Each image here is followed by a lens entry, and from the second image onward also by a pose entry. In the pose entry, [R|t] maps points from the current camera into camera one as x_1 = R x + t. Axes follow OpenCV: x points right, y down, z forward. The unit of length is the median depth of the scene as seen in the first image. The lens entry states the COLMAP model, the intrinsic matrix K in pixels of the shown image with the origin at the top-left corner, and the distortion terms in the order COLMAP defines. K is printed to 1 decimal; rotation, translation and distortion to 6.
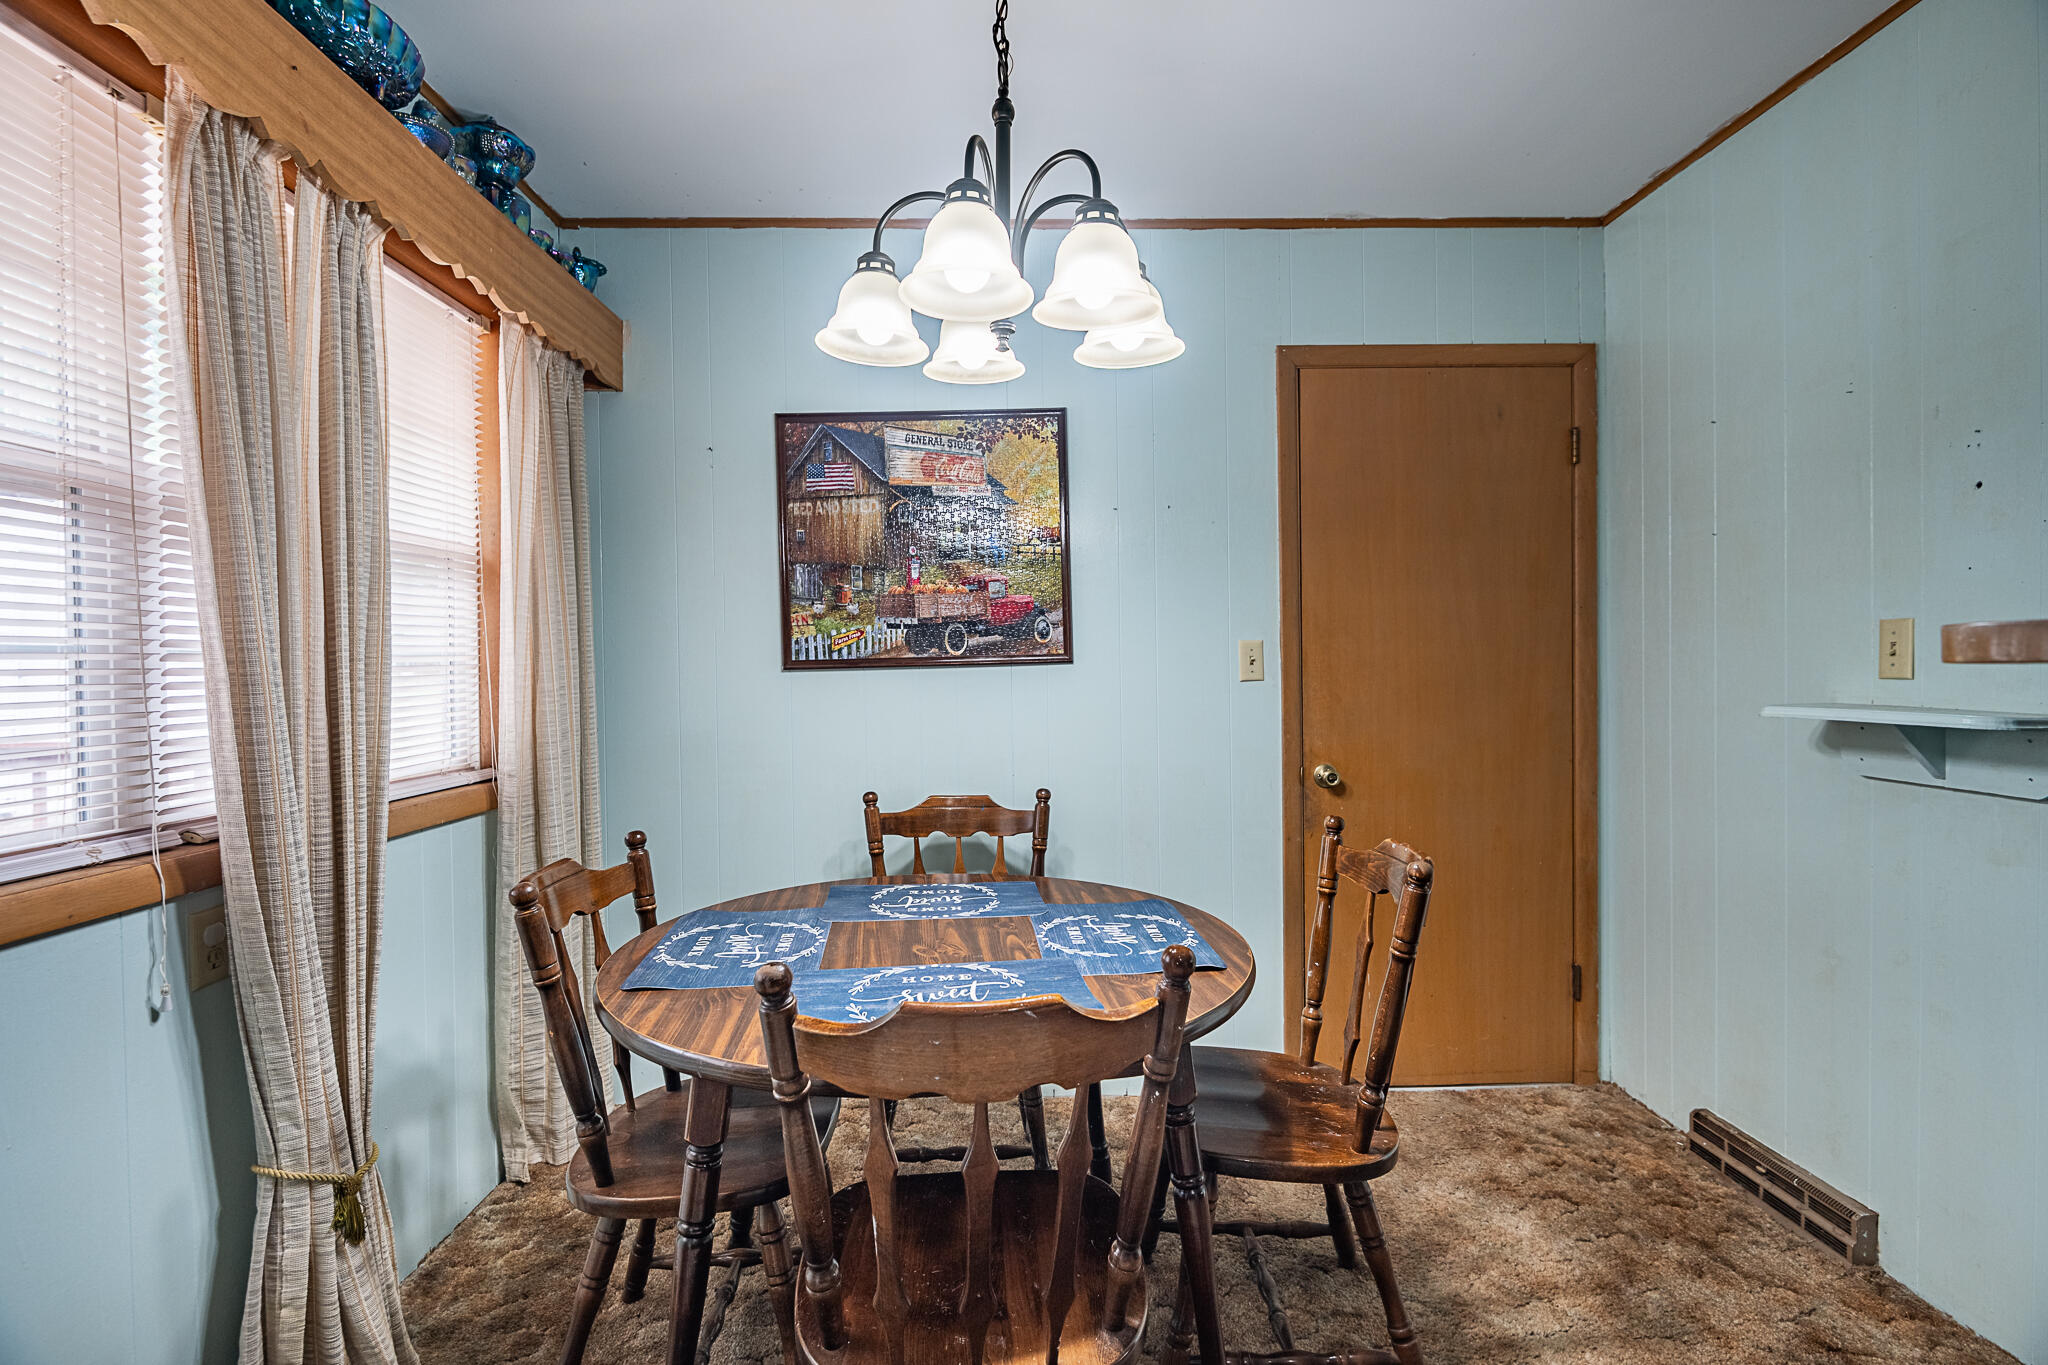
lens RADIAL K [[932.0, 0, 1025.8], [0, 932.0, 679.2], [0, 0, 1]] dist [-0.004023, -0.004684]
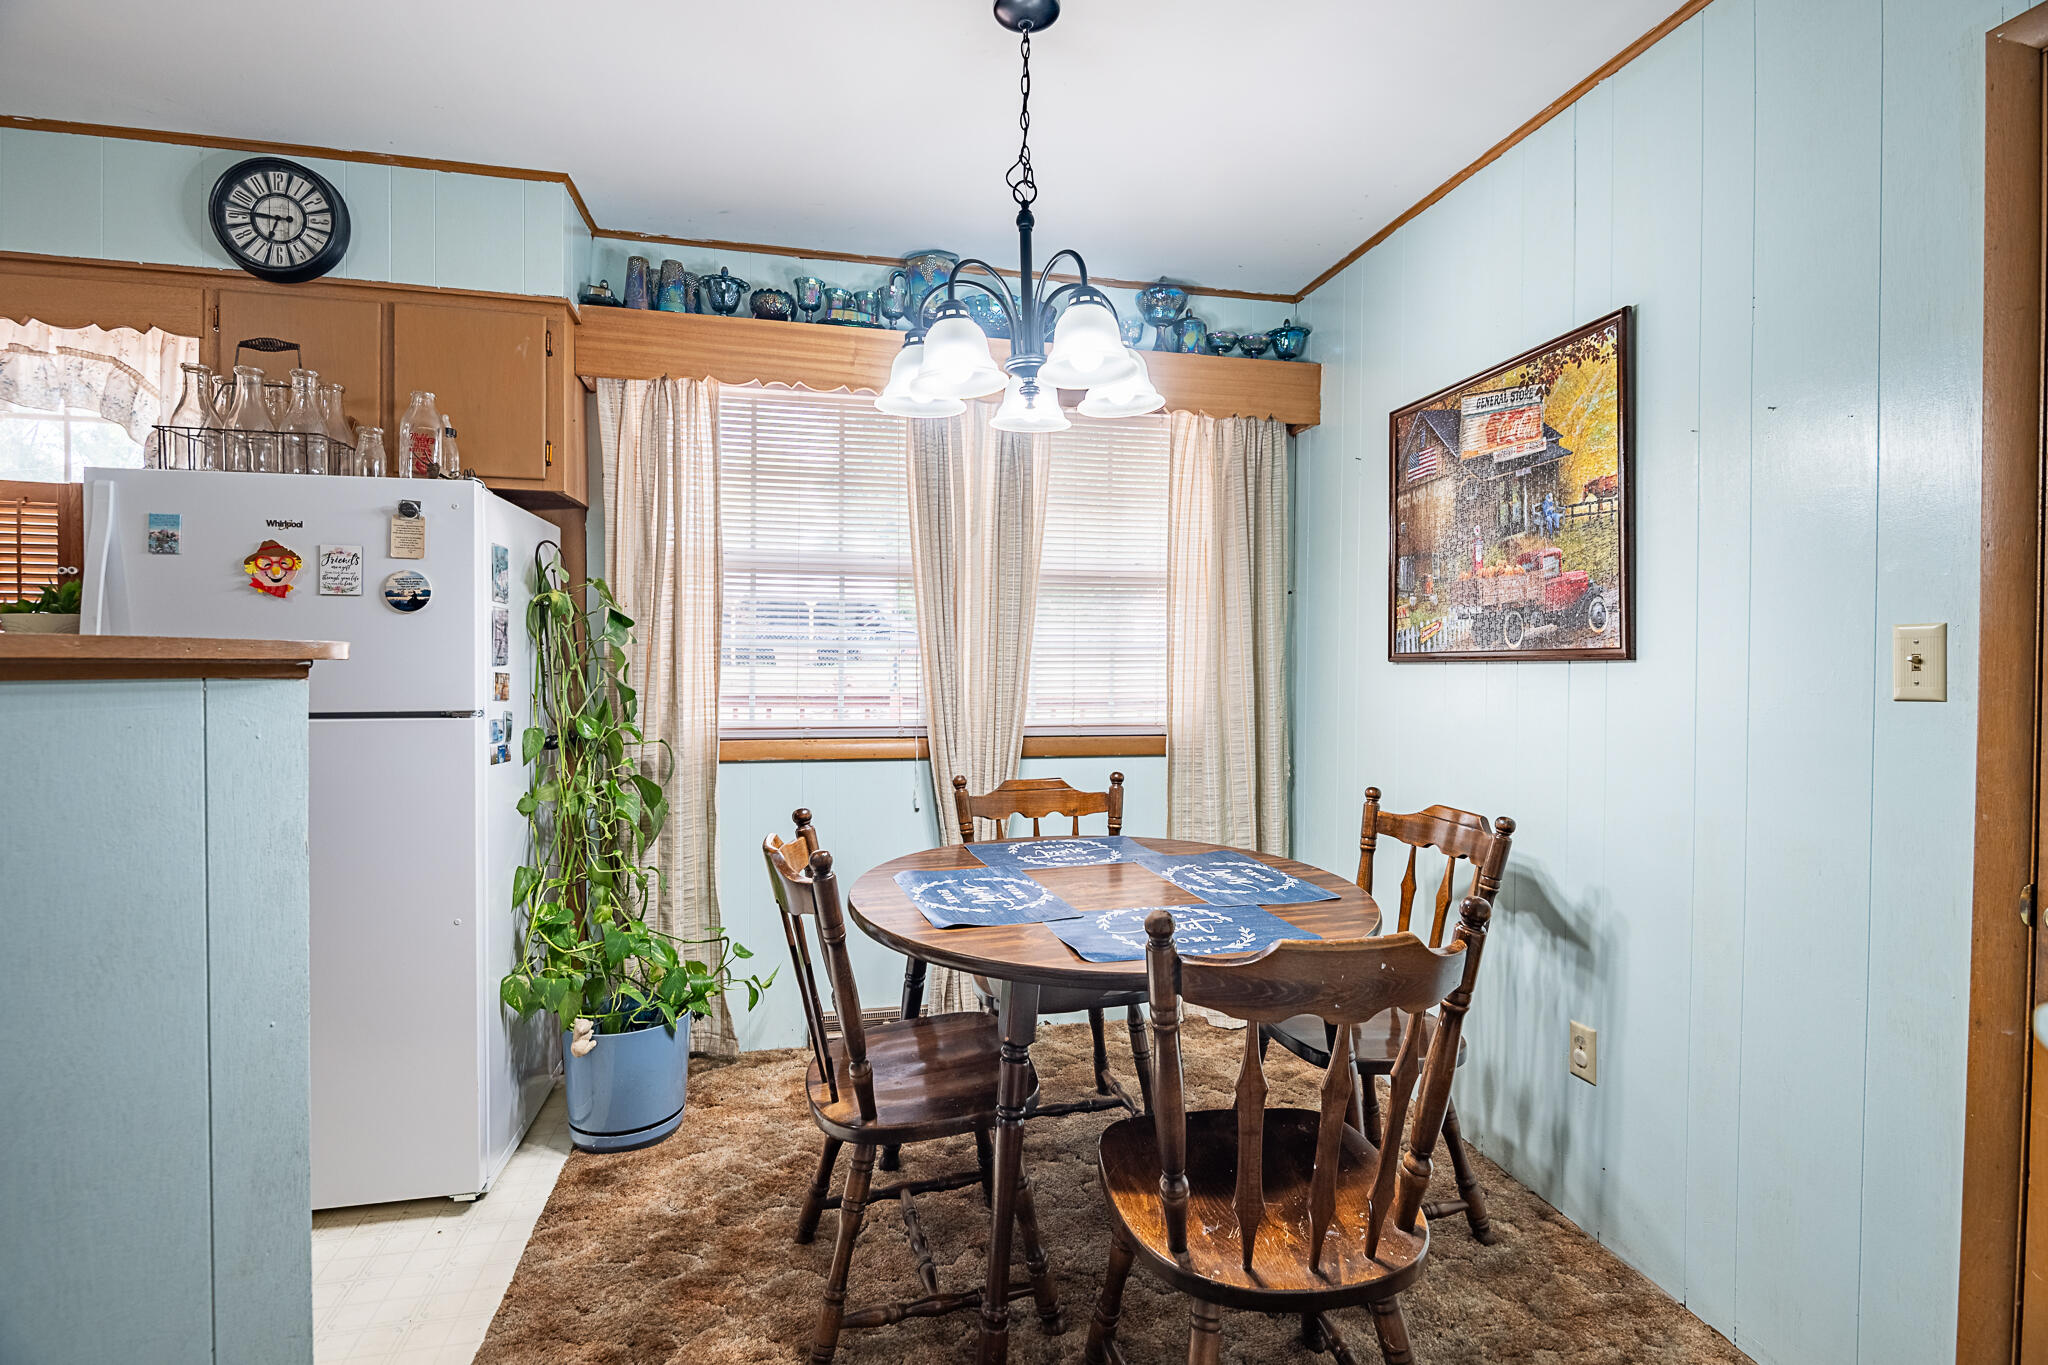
lens RADIAL K [[932.0, 0, 1025.4], [0, 932.0, 669.0], [0, 0, 1]] dist [-0.004023, -0.004684]
pose [[0.191617, 0.026599, -0.981109, 0.667375], [-0.026282, 0.999413, 0.021963, -0.014578], [0.981118, 0.021577, 0.192203, 0.413788]]
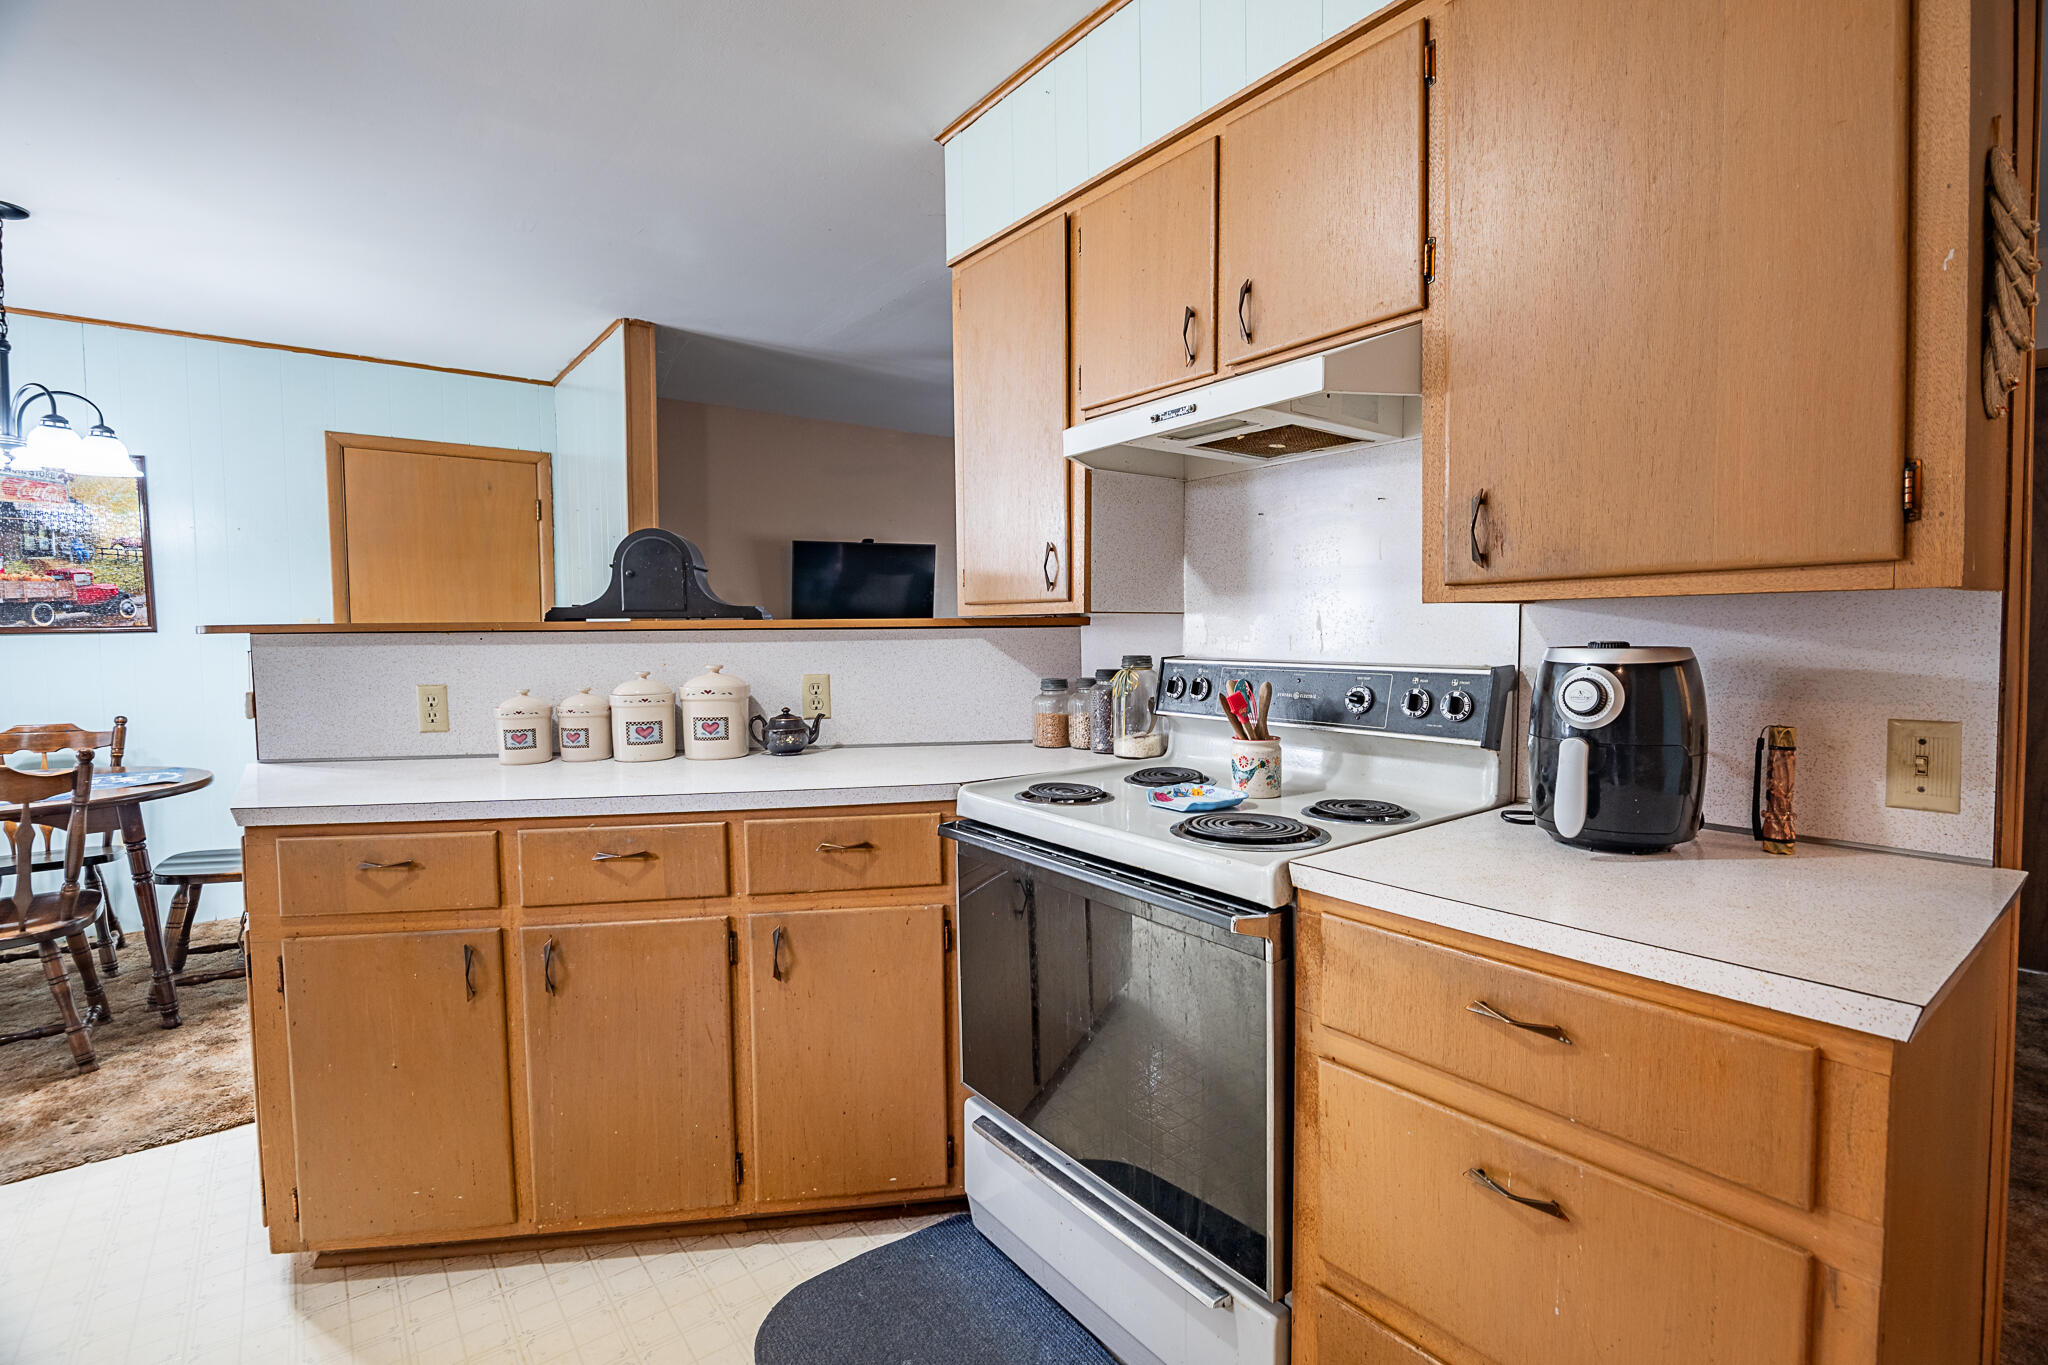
lens RADIAL K [[932.0, 0, 1036.0], [0, 932.0, 681.1], [0, 0, 1]] dist [-0.004023, -0.004684]
pose [[0.802574, -0.023618, 0.596084, 0.293163], [0.004580, 0.999430, 0.033433, 0.017468], [-0.596534, -0.024102, 0.802226, -0.990589]]
